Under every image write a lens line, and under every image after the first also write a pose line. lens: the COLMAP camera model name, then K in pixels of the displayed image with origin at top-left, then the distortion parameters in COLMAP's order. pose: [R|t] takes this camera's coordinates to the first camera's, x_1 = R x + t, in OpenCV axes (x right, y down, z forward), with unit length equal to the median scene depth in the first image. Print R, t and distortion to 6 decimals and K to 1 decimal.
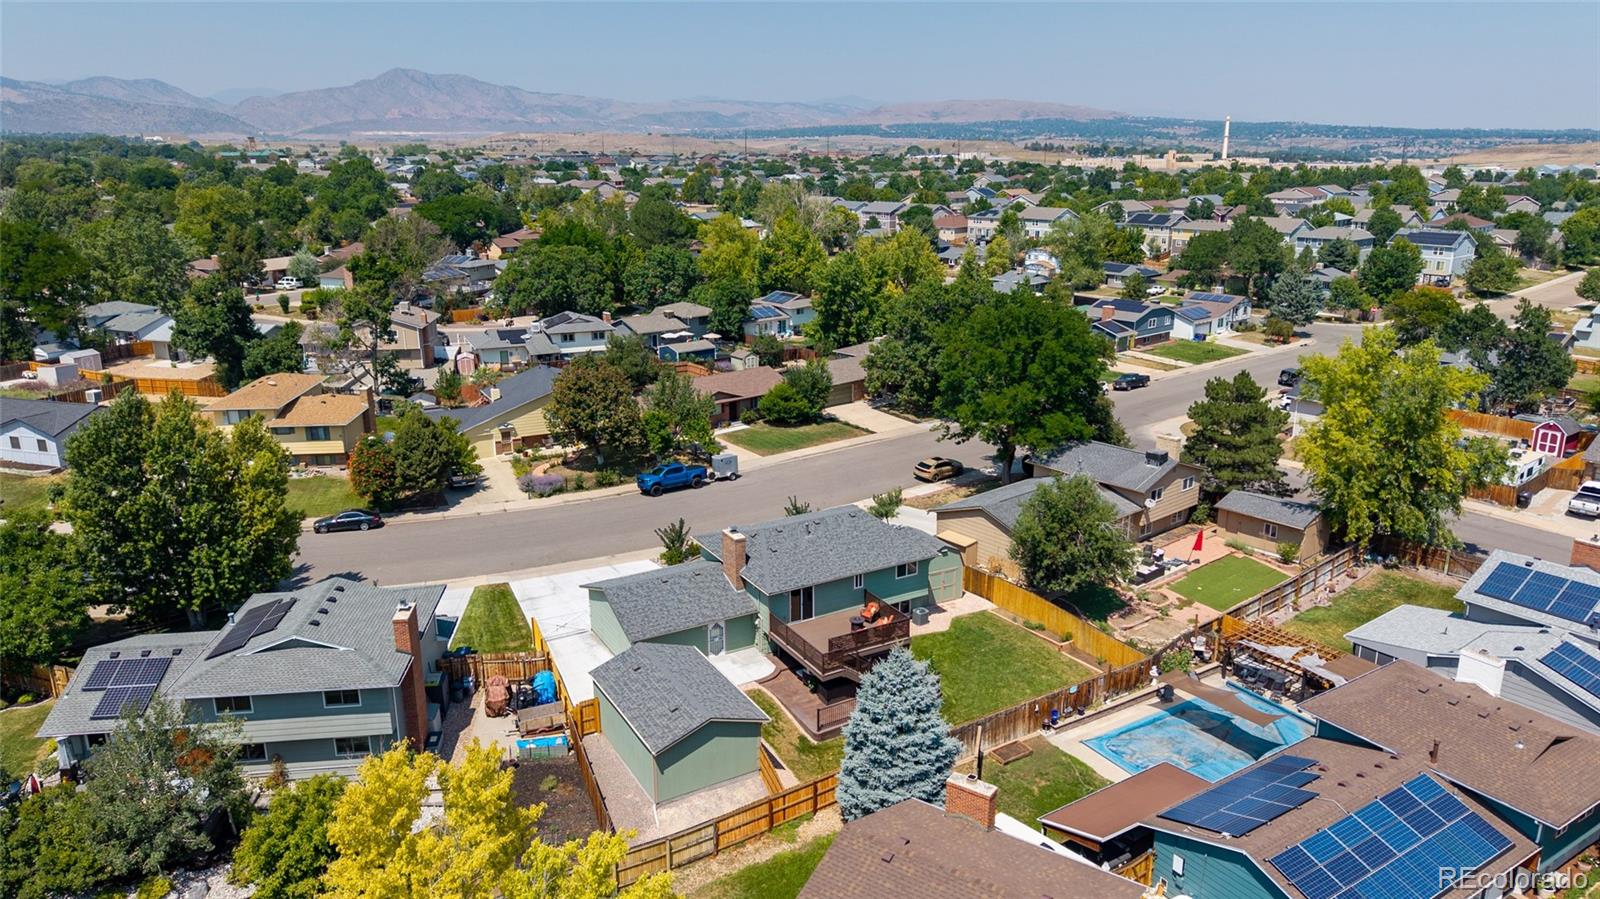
lens RADIAL K [[1061.2, 0, 800.0], [0, 1061.2, 449.5], [0, 0, 1]] dist [0.046019, -0.065142]
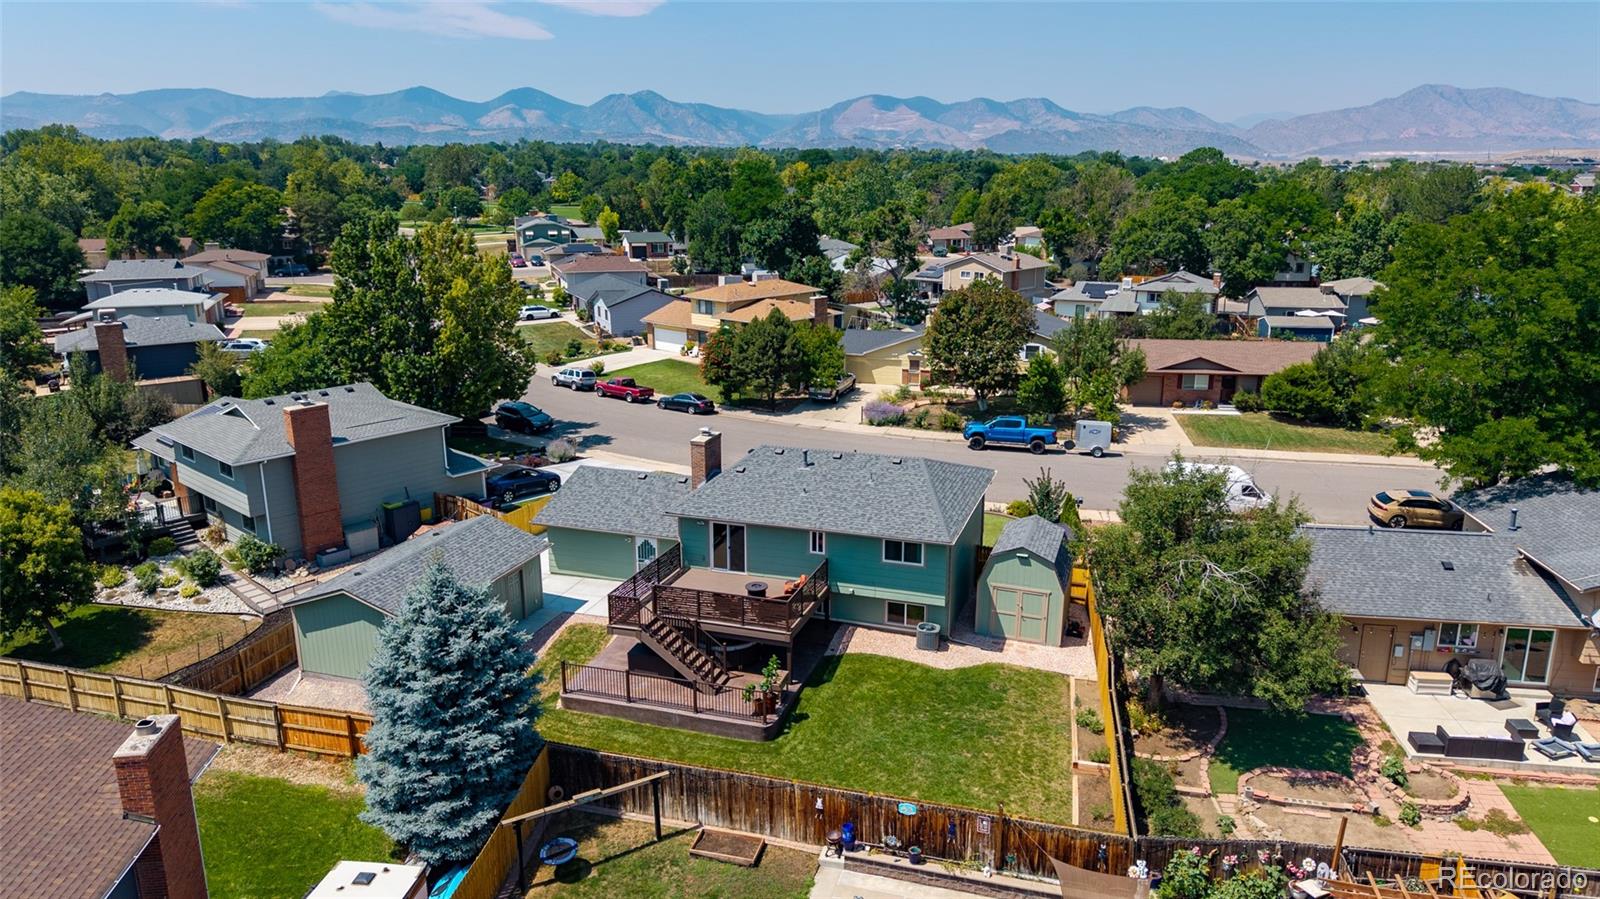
lens RADIAL K [[1068.7, 0, 800.0], [0, 1068.7, 449.5], [0, 0, 1]] dist [0.015396, -0.022569]
pose [[0.659034, 0.191099, -0.727430, 0.372957], [-0.205775, 0.976093, 0.069997, 0.016165], [0.723416, 0.103557, 0.682602, 0.377640]]
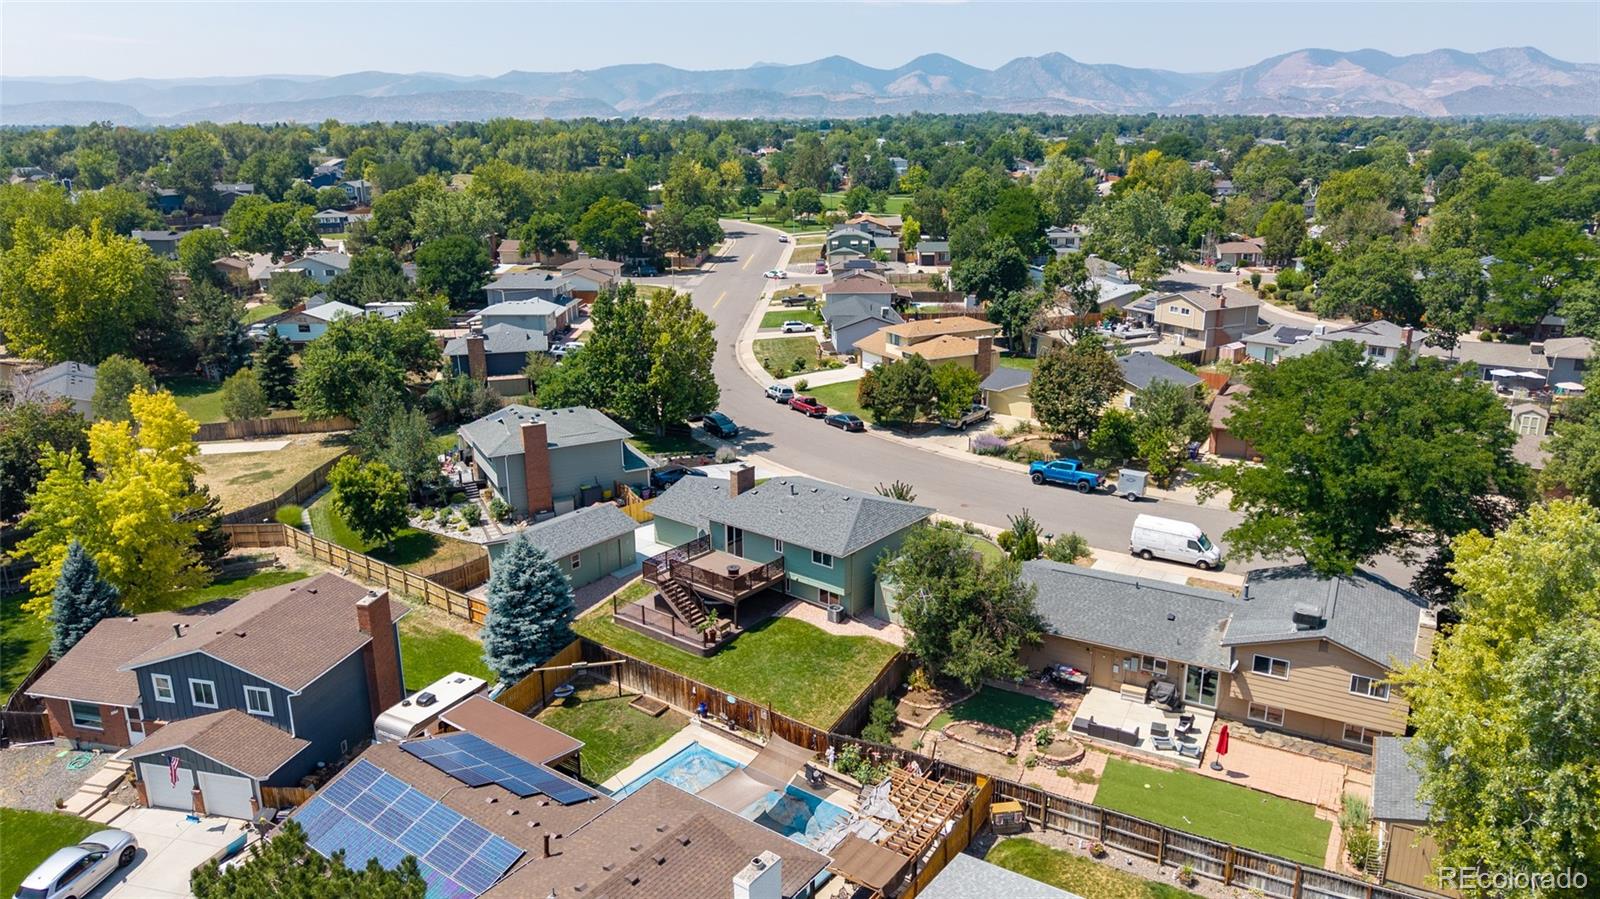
lens RADIAL K [[1061.2, 0, 800.0], [0, 1061.2, 449.5], [0, 0, 1]] dist [0.046019, -0.065142]
pose [[0.354042, 0.262990, -0.897491, 0.702303], [-0.249532, 0.951422, 0.180358, -0.115773], [0.901326, 0.160099, 0.402468, 0.412711]]
